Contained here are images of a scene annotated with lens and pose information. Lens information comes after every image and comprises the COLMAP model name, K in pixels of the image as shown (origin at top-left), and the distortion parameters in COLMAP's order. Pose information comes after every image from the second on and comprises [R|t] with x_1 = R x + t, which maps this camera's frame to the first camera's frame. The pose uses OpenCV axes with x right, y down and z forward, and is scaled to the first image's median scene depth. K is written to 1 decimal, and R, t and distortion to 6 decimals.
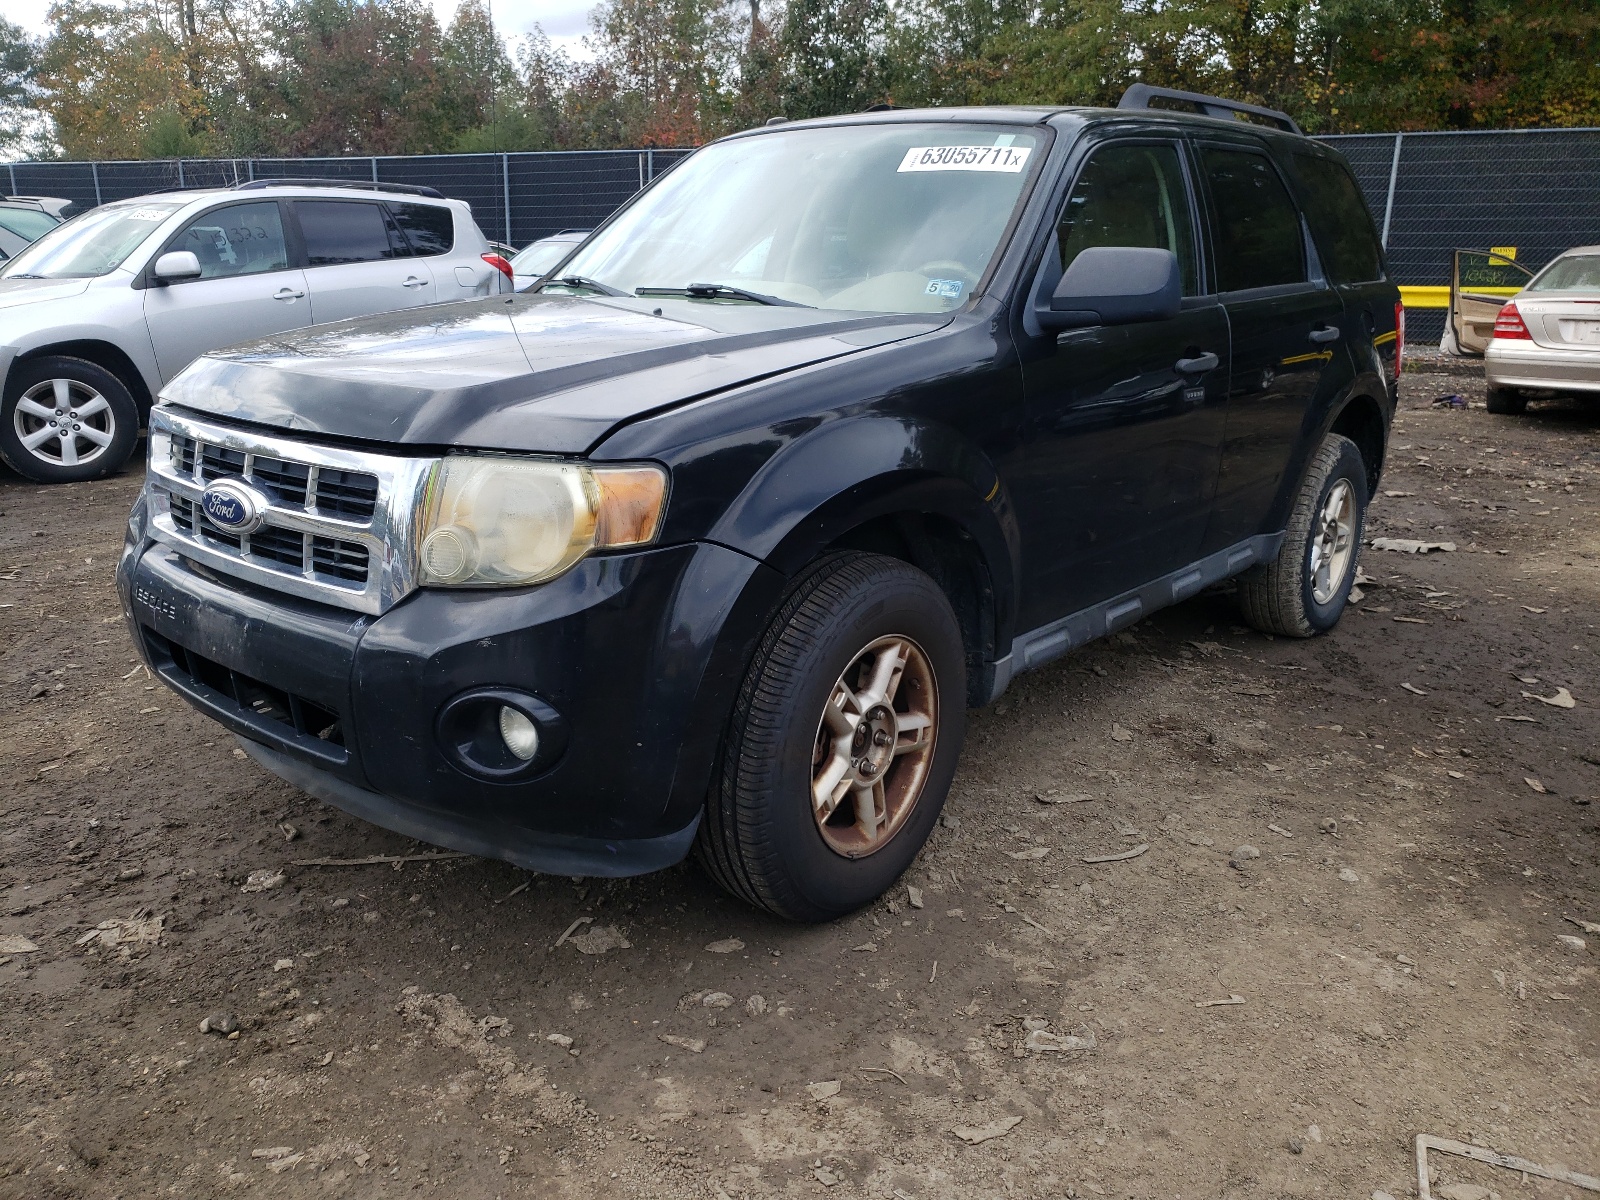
lens RADIAL K [[1368.7, 0, 716.1], [0, 1368.7, 602.5], [0, 0, 1]] dist [0.000183, 0.000201]
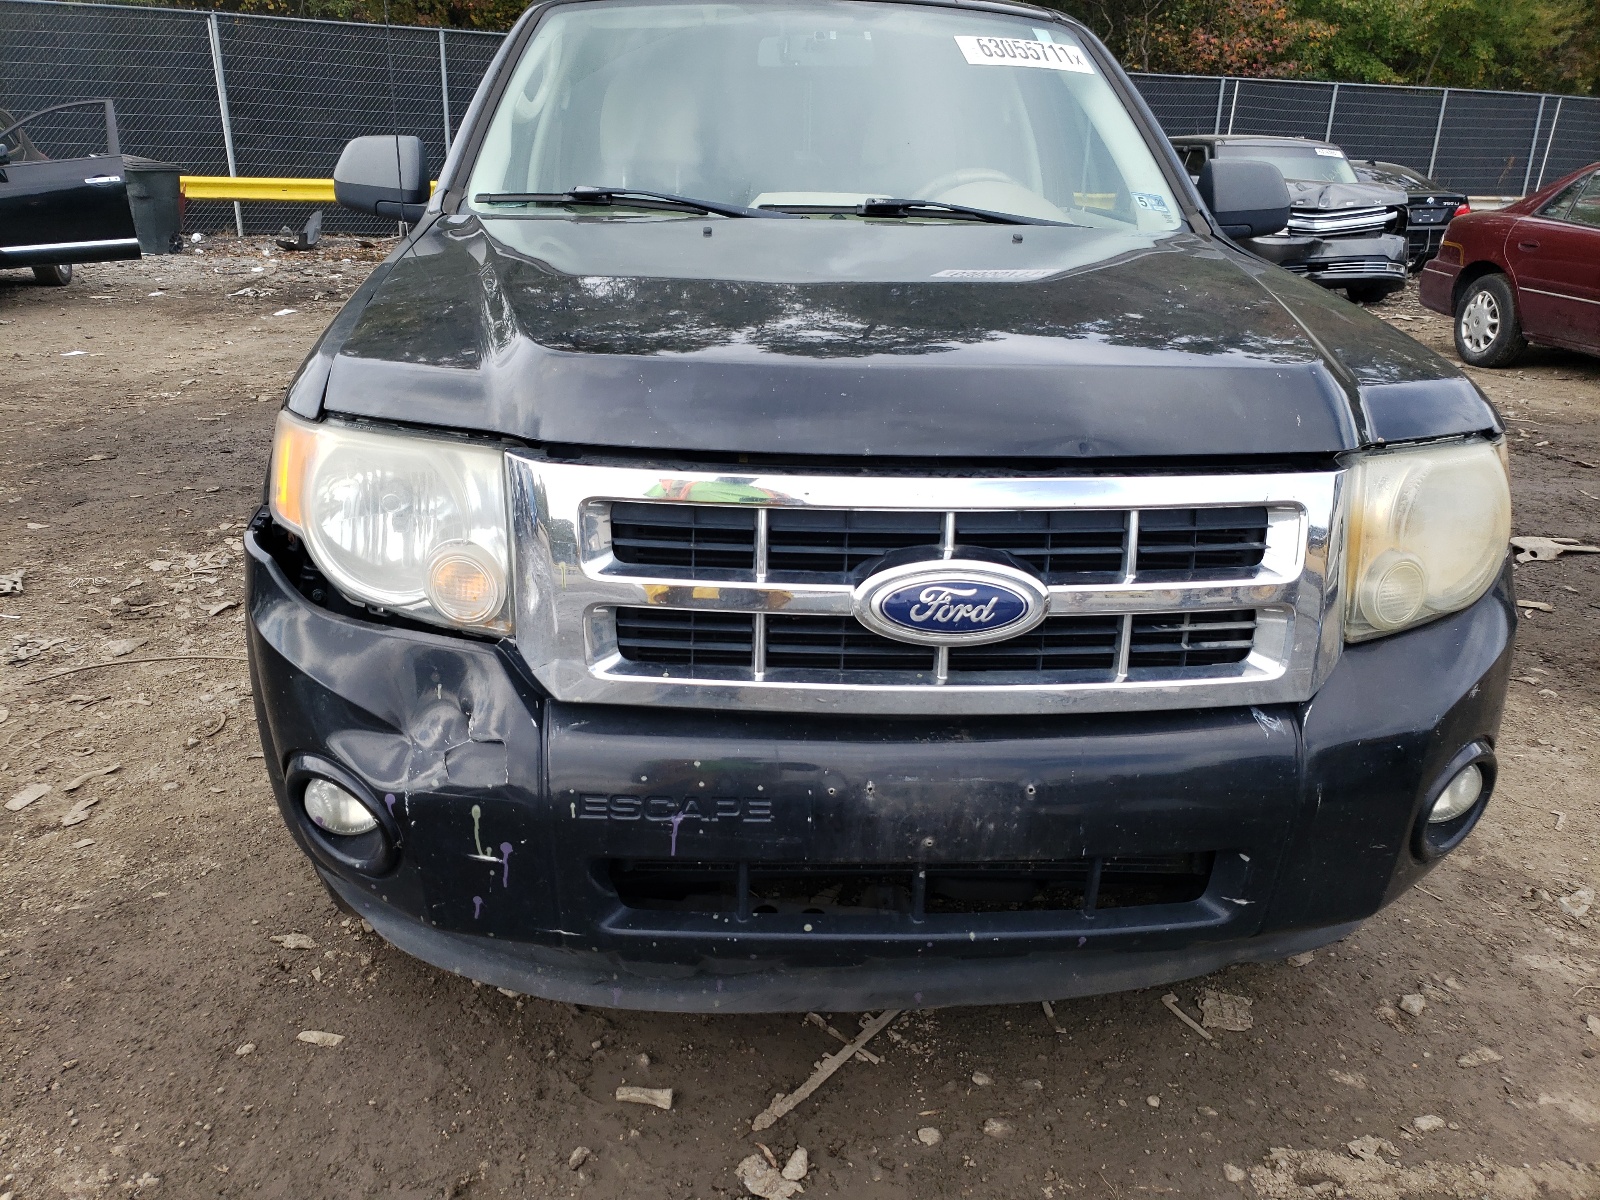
lens RADIAL K [[1237.8, 0, 795.2], [0, 1237.8, 595.2], [0, 0, 1]] dist [0.109291, -0.159487]
pose [[0.692175, -0.219031, 0.687692, -0.717260], [0.148320, 0.975669, 0.161465, -0.156979], [-0.706325, -0.009763, 0.707820, 0.613330]]
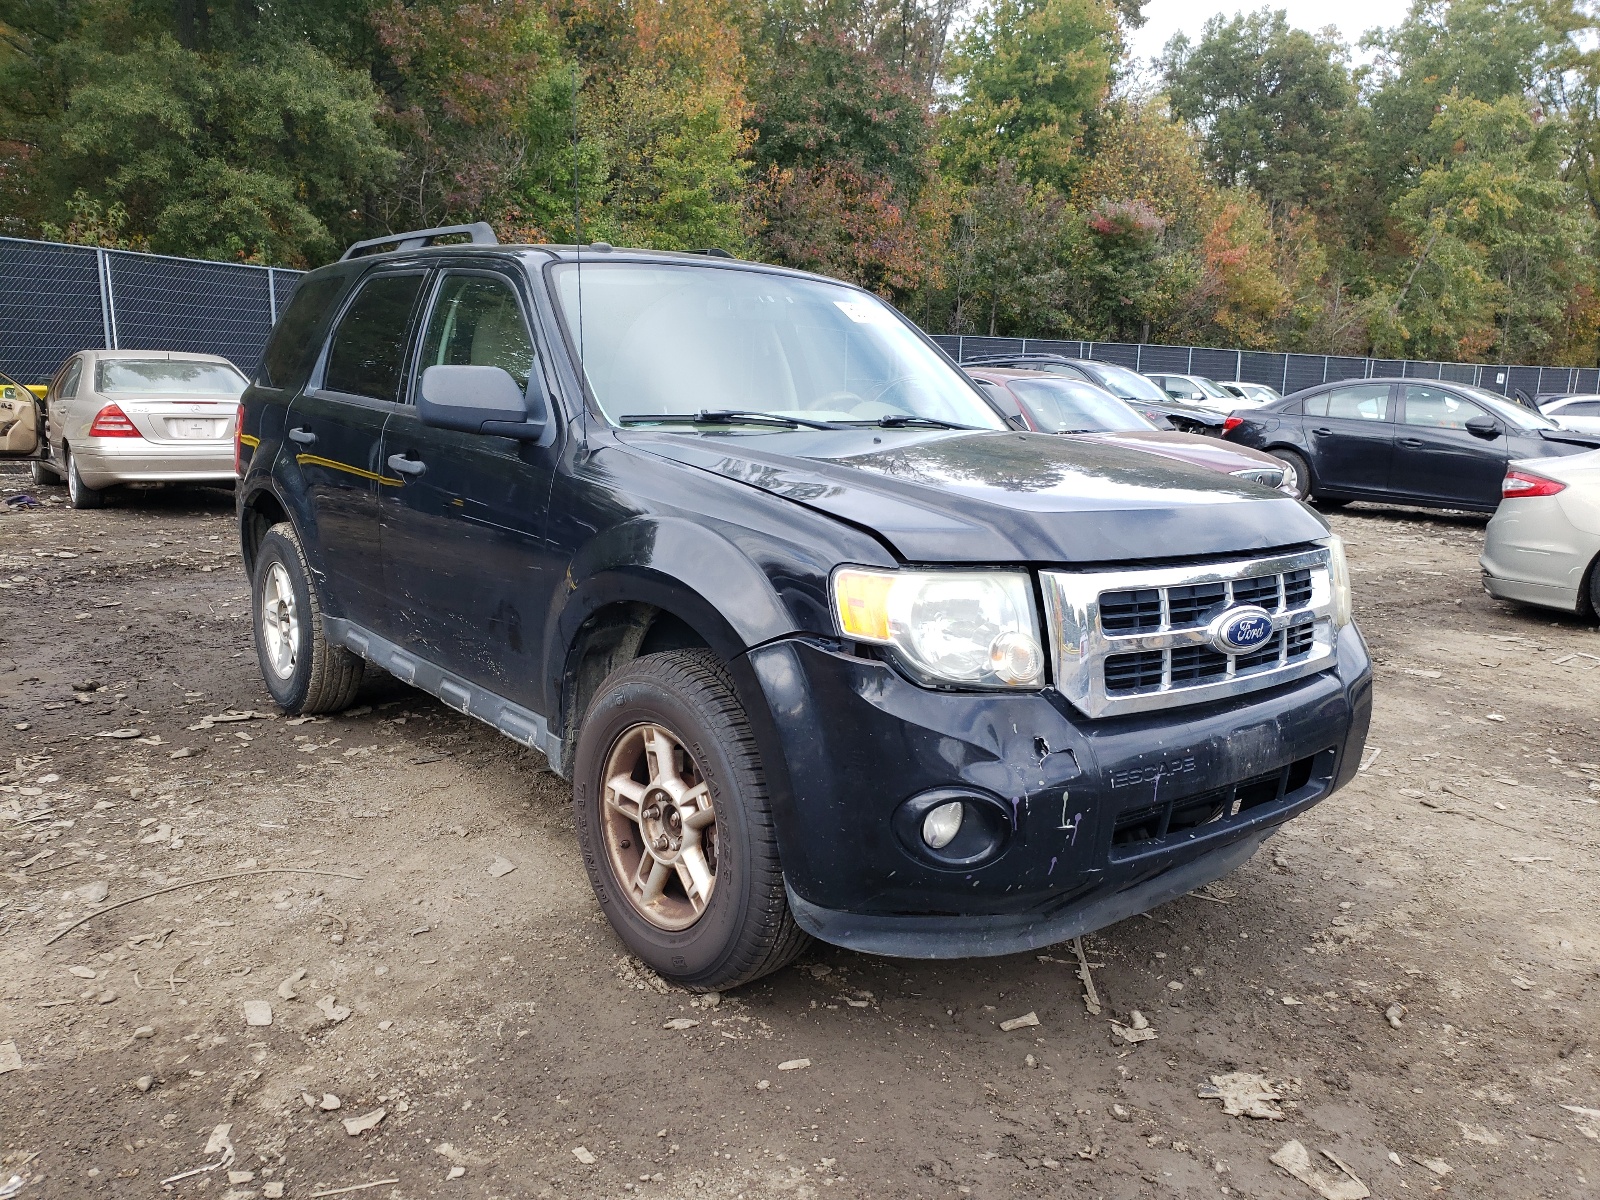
lens RADIAL K [[1237.8, 0, 795.2], [0, 1237.8, 595.2], [0, 0, 1]] dist [0.109291, -0.159487]
pose [[0.146336, -0.159677, 0.976263, -1.381043], [0.204926, 0.970372, 0.127997, -0.296470], [-0.967776, 0.181331, 0.174723, 1.164751]]
